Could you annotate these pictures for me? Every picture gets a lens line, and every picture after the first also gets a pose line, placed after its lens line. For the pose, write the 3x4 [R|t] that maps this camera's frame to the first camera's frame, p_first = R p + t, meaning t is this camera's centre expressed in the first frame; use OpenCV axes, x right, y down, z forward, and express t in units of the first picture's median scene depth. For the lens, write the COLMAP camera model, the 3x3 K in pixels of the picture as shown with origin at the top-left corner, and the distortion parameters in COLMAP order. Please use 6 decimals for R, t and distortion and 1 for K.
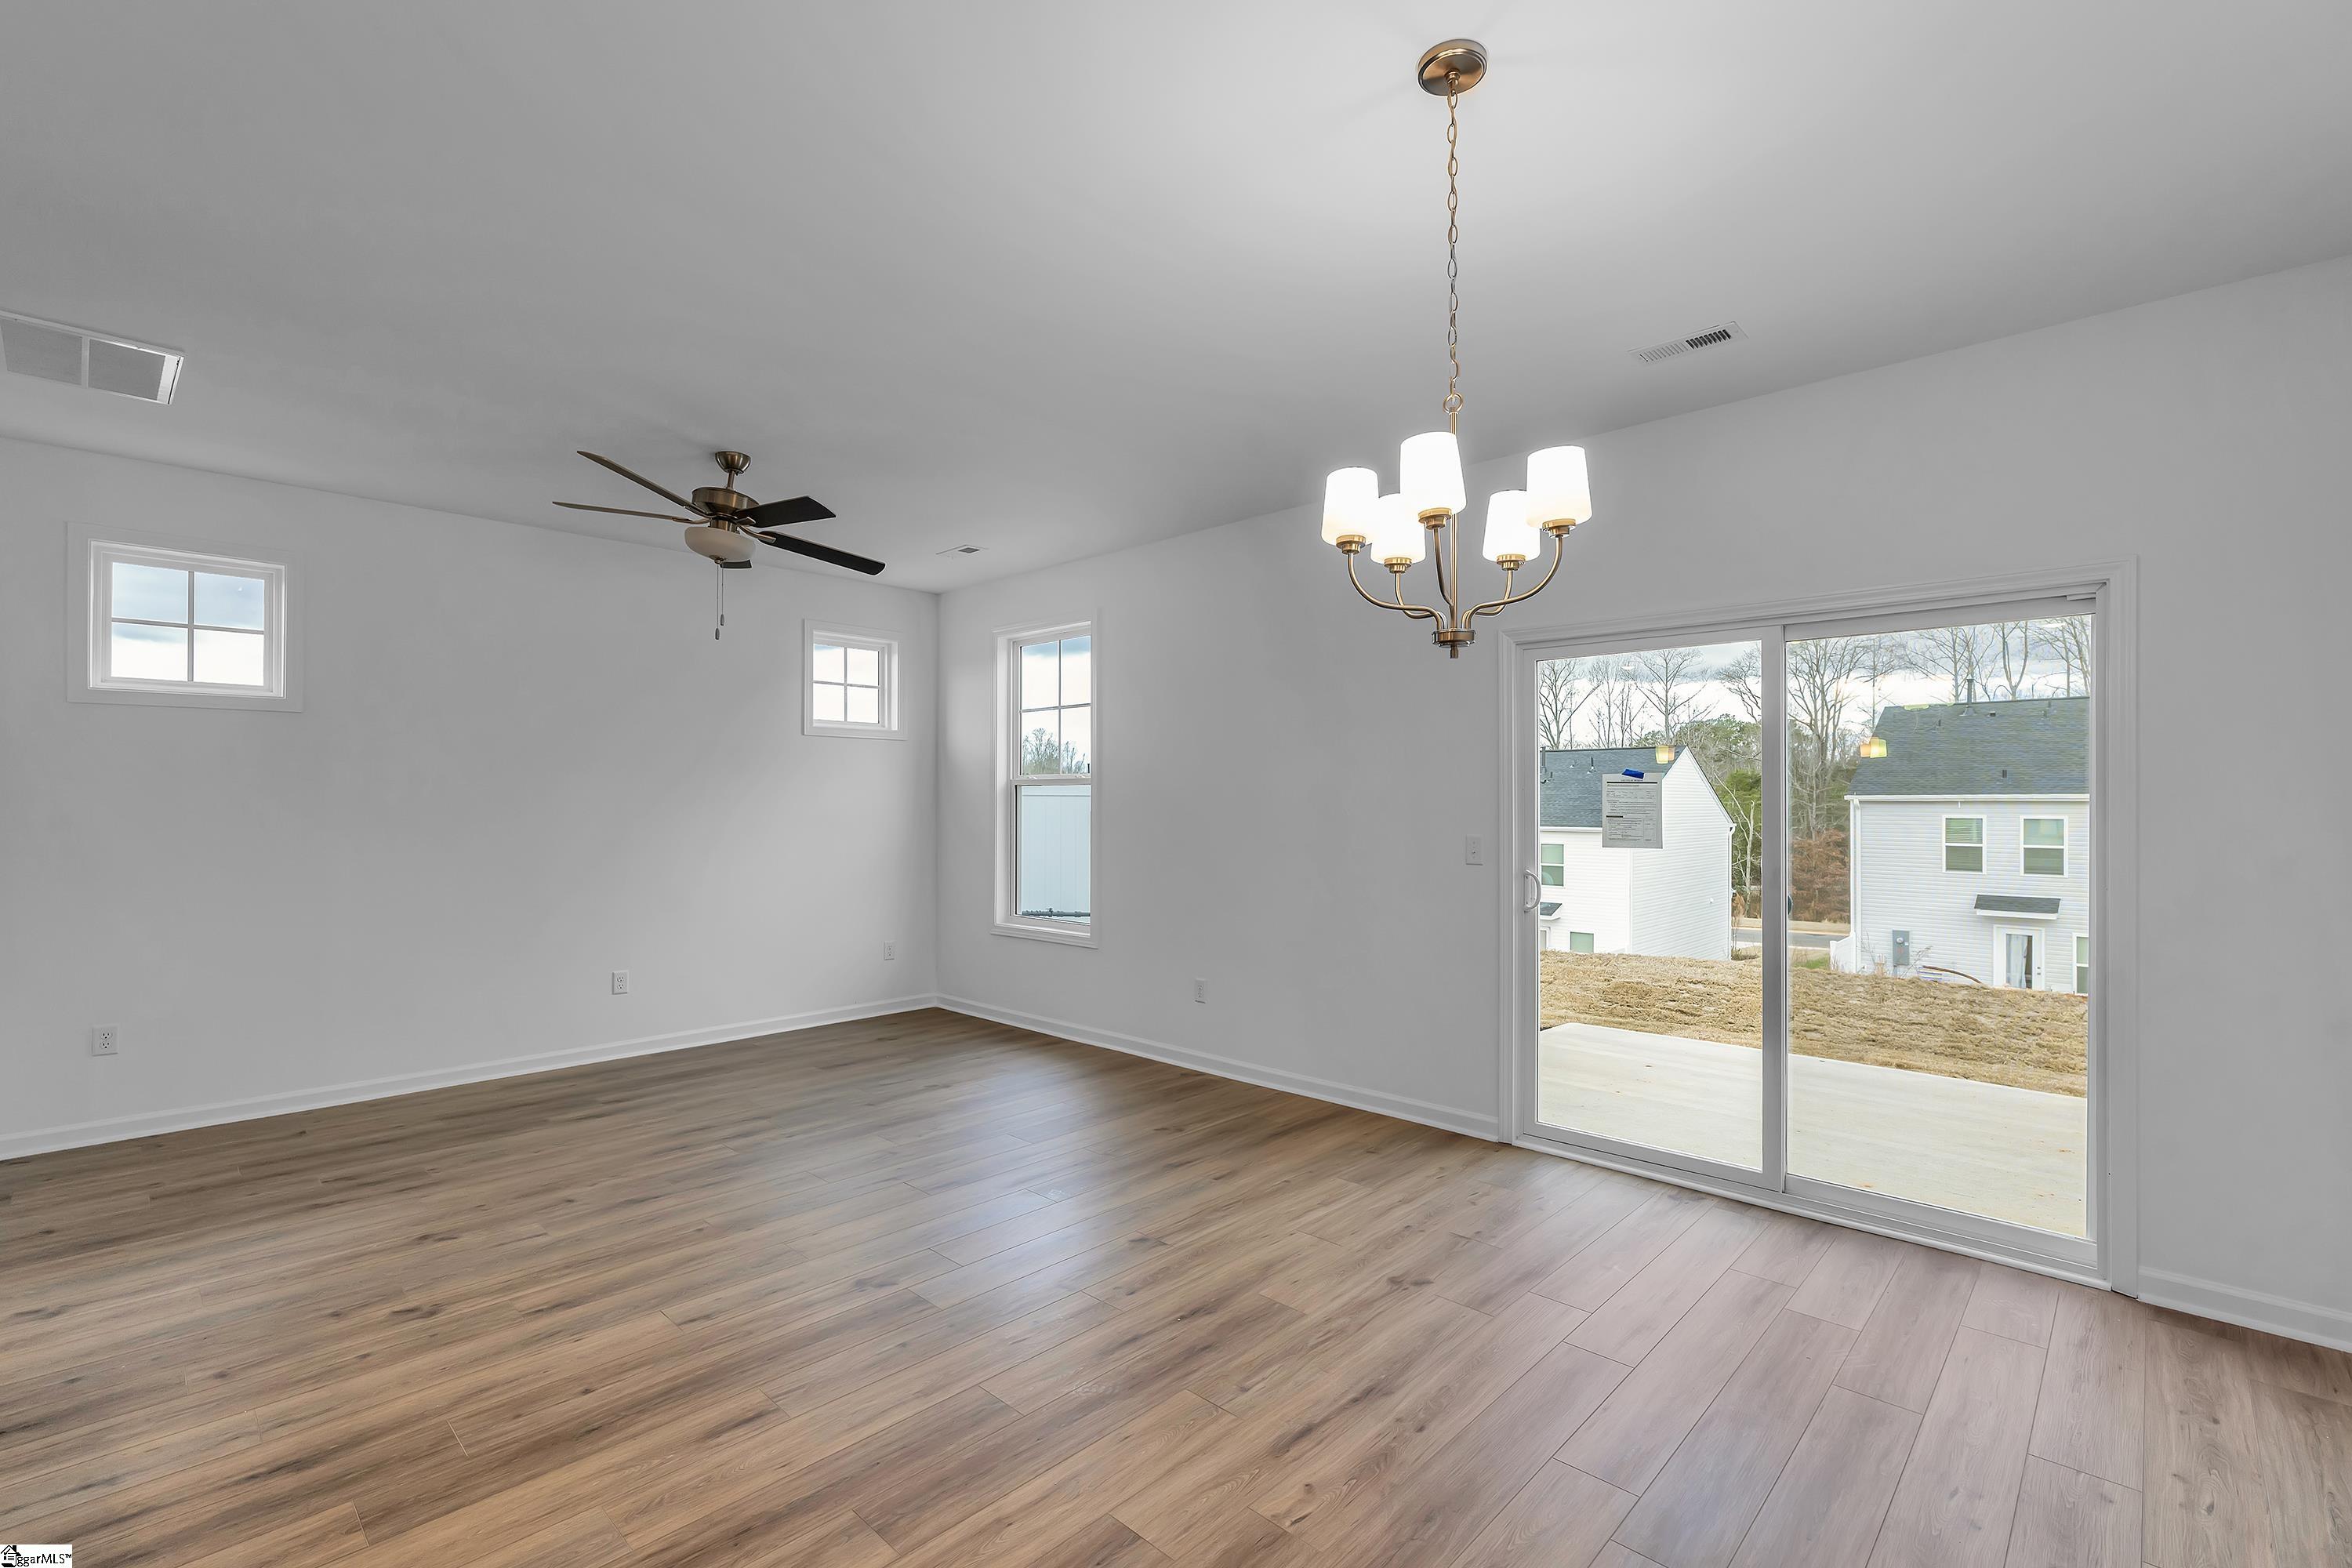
lens RADIAL K [[1031.4, 0, 1182.8], [0, 1031.4, 794.9], [0, 0, 1]] dist [-0.008994, 0.001123]
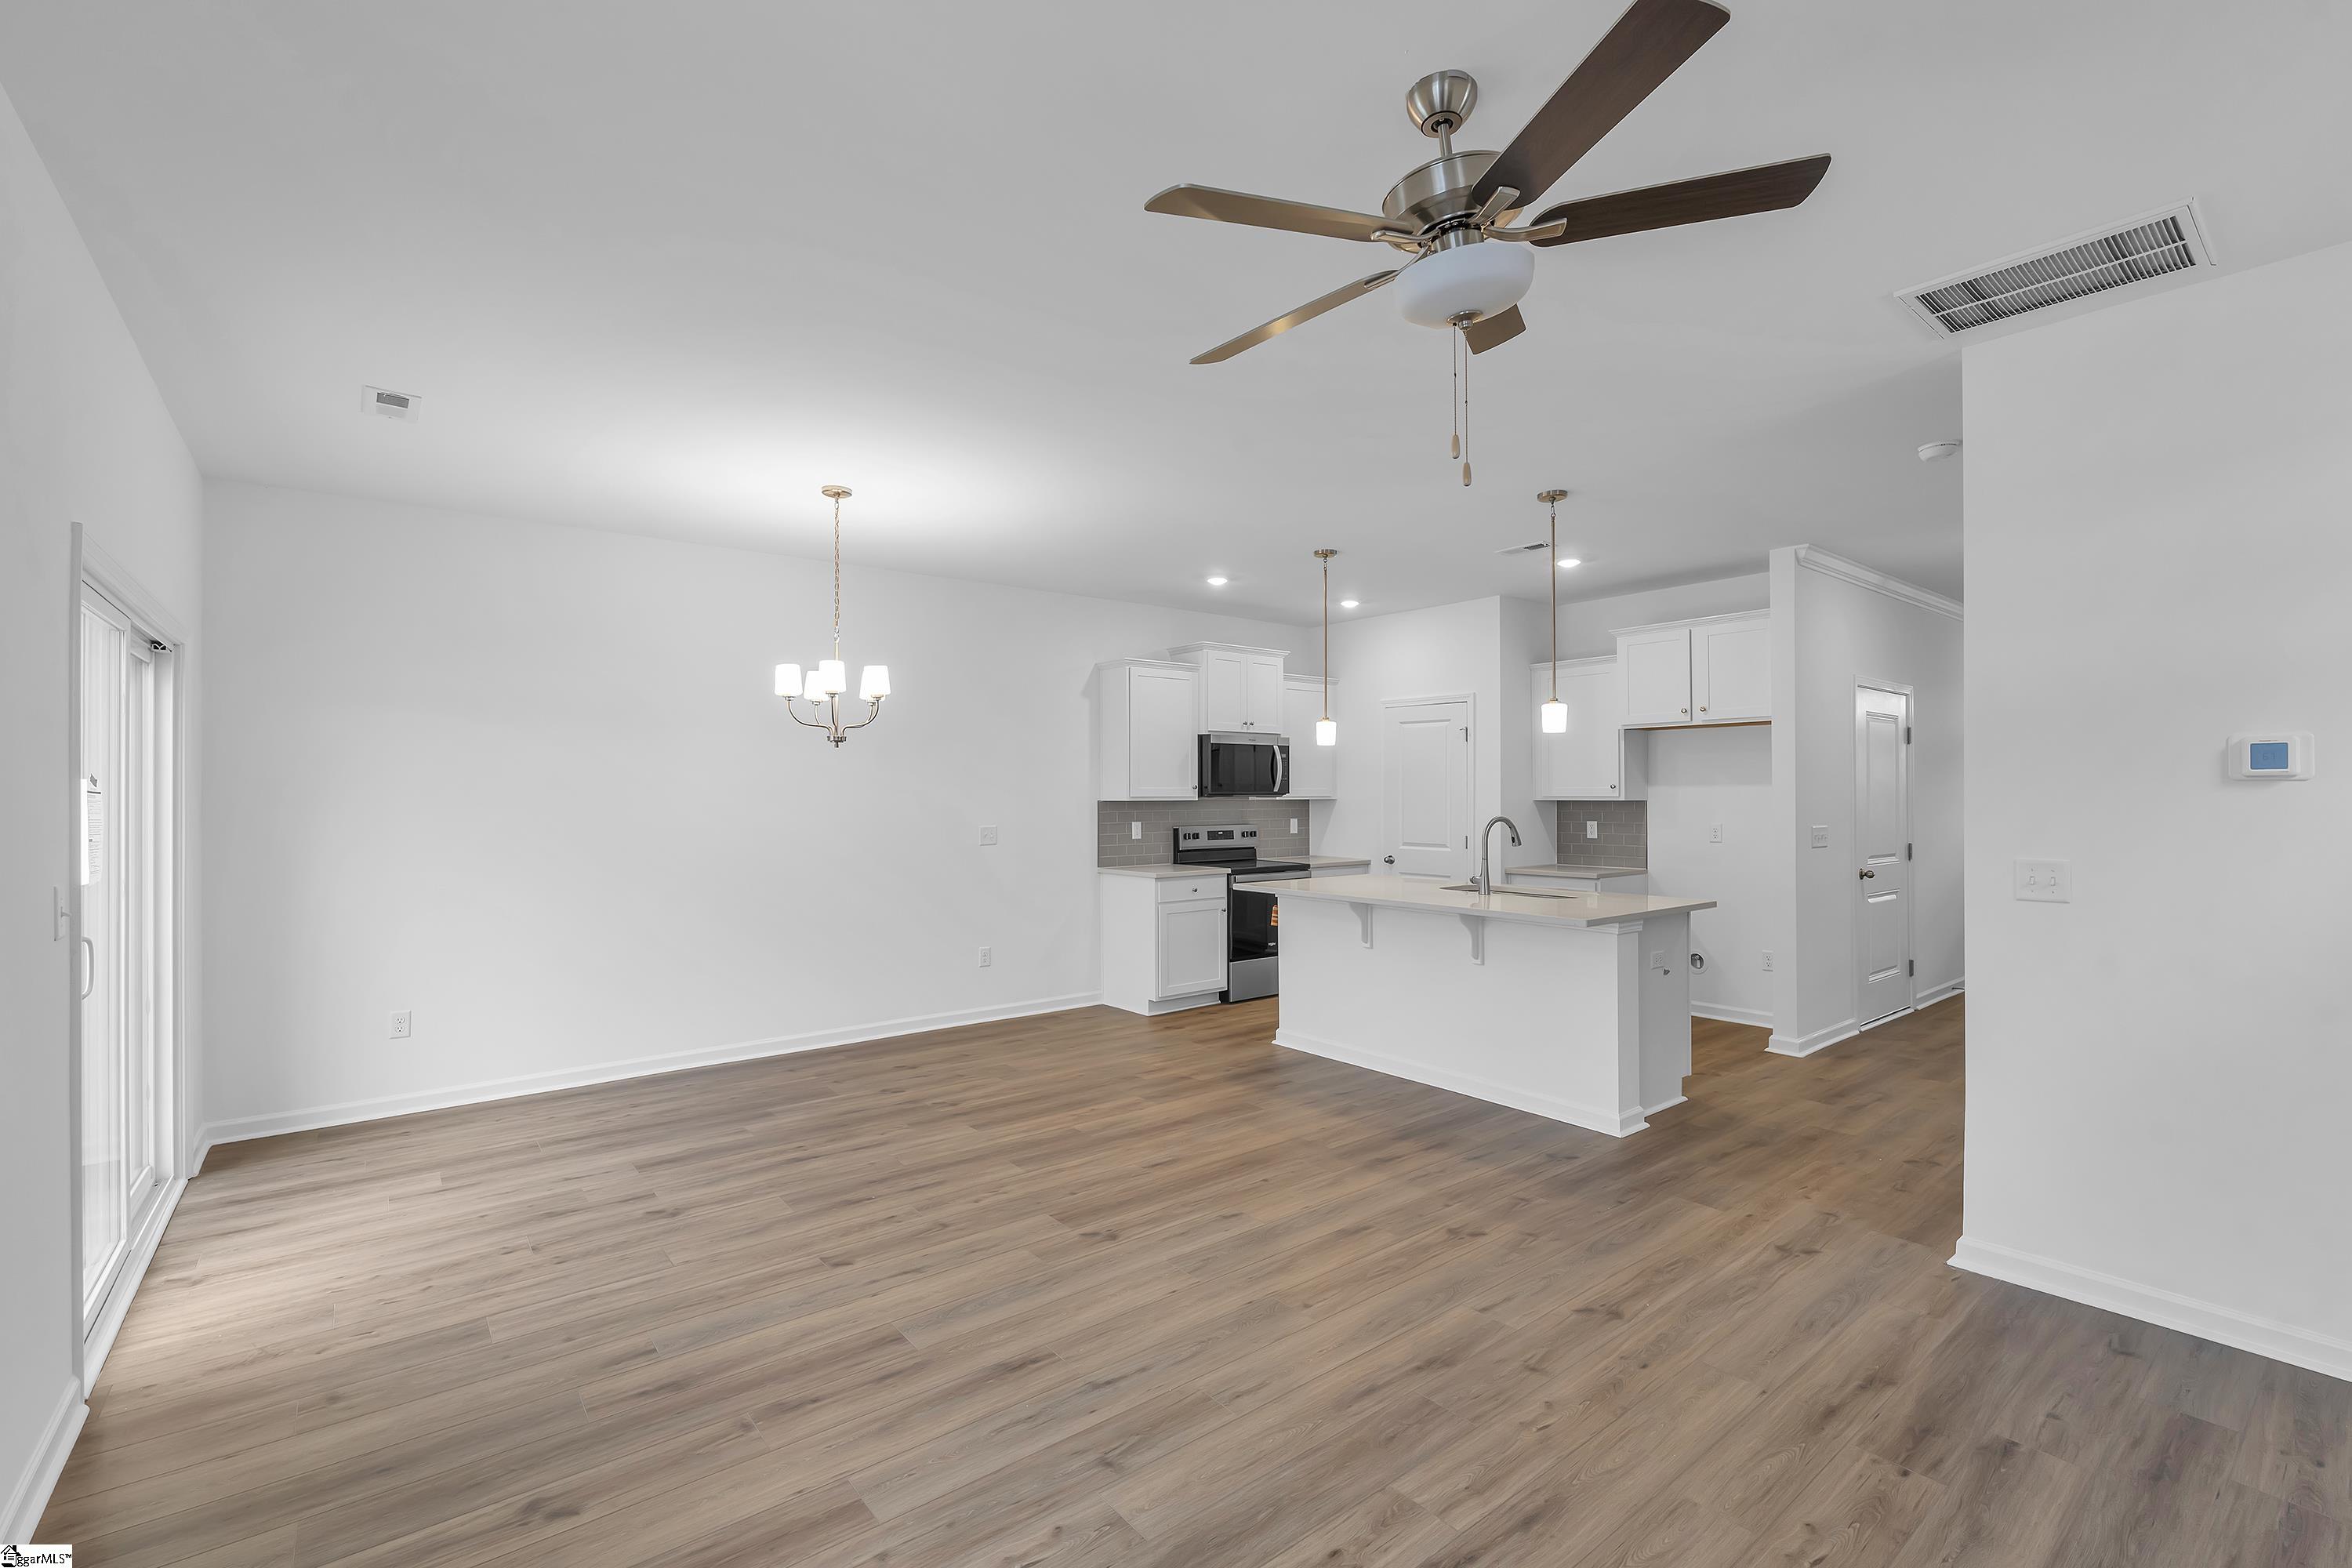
lens RADIAL K [[1031.4, 0, 1170.0], [0, 1031.4, 783.7], [0, 0, 1]] dist [-0.008994, 0.001123]
pose [[-0.989264, 0.002889, 0.146113, -0.381746], [0.000476, 0.999863, -0.016550, -0.004459], [-0.146140, -0.016303, -0.989130, 1.489553]]
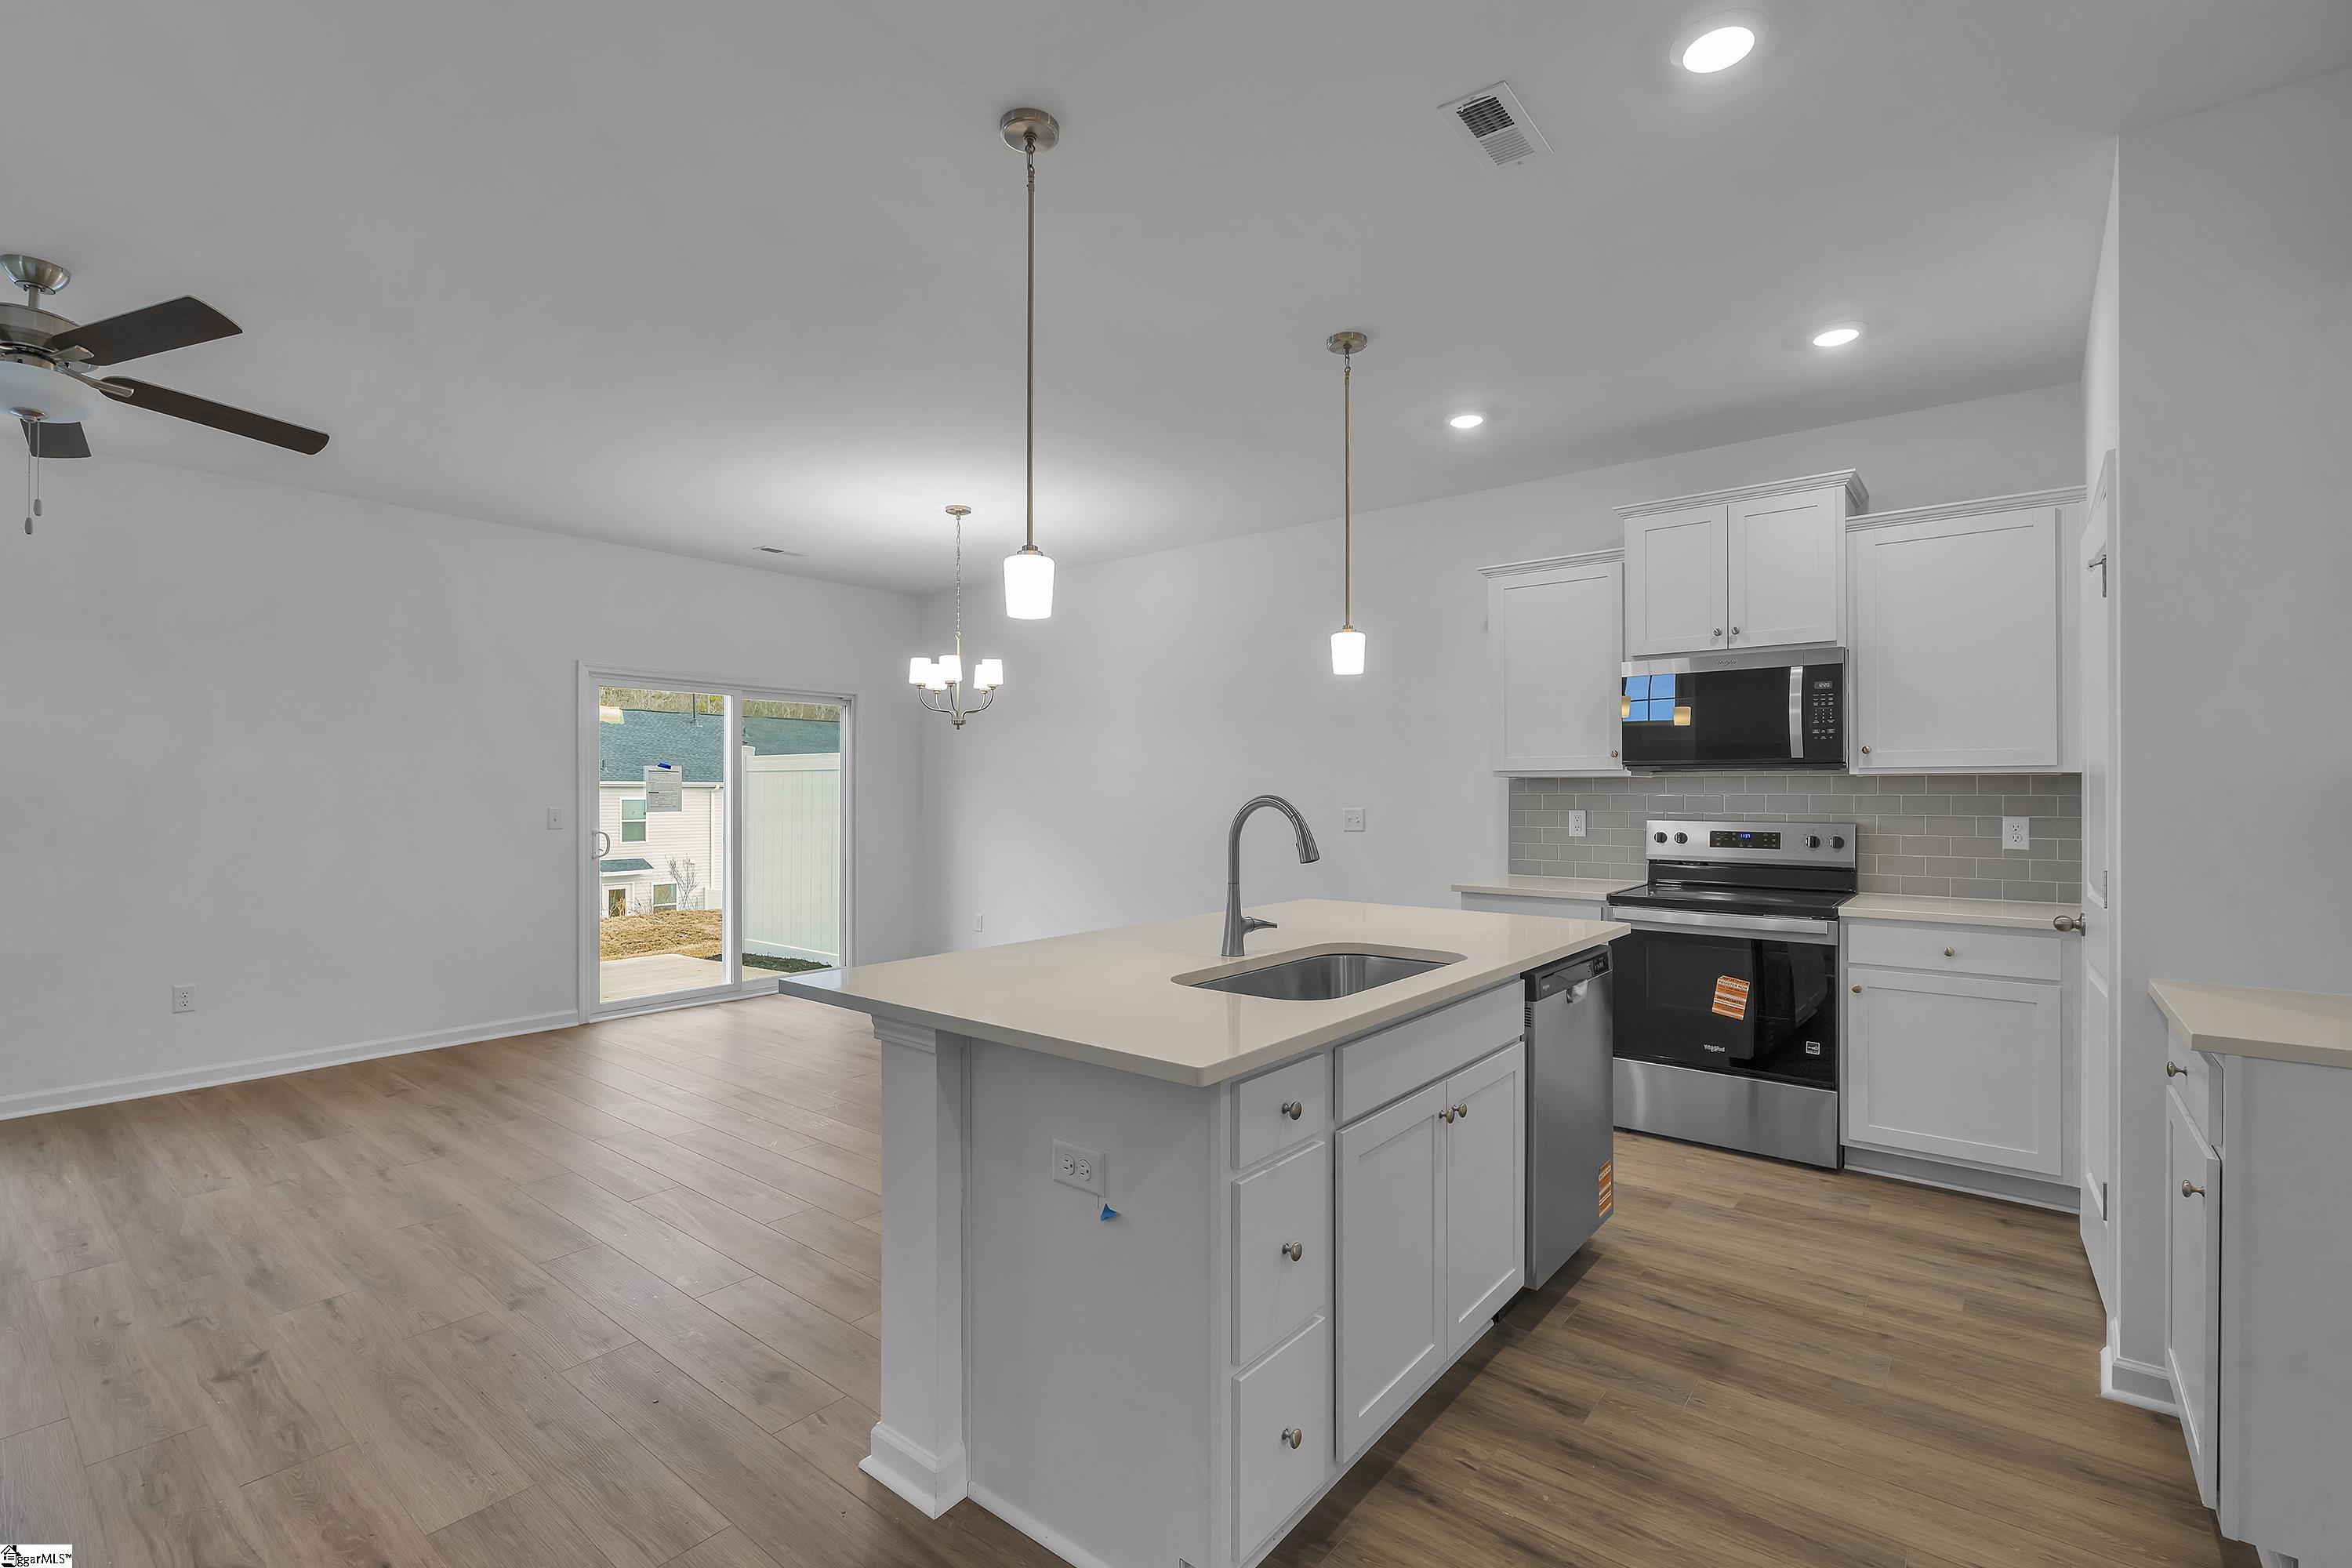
lens RADIAL K [[1031.4, 0, 1165.6], [0, 1031.4, 796.4], [0, 0, 1]] dist [-0.008994, 0.001123]
pose [[-0.074967, -0.006822, 0.997163, -1.160466], [-0.006152, 0.999961, 0.006379, 0.011017], [-0.997167, -0.005656, -0.075006, 0.308172]]
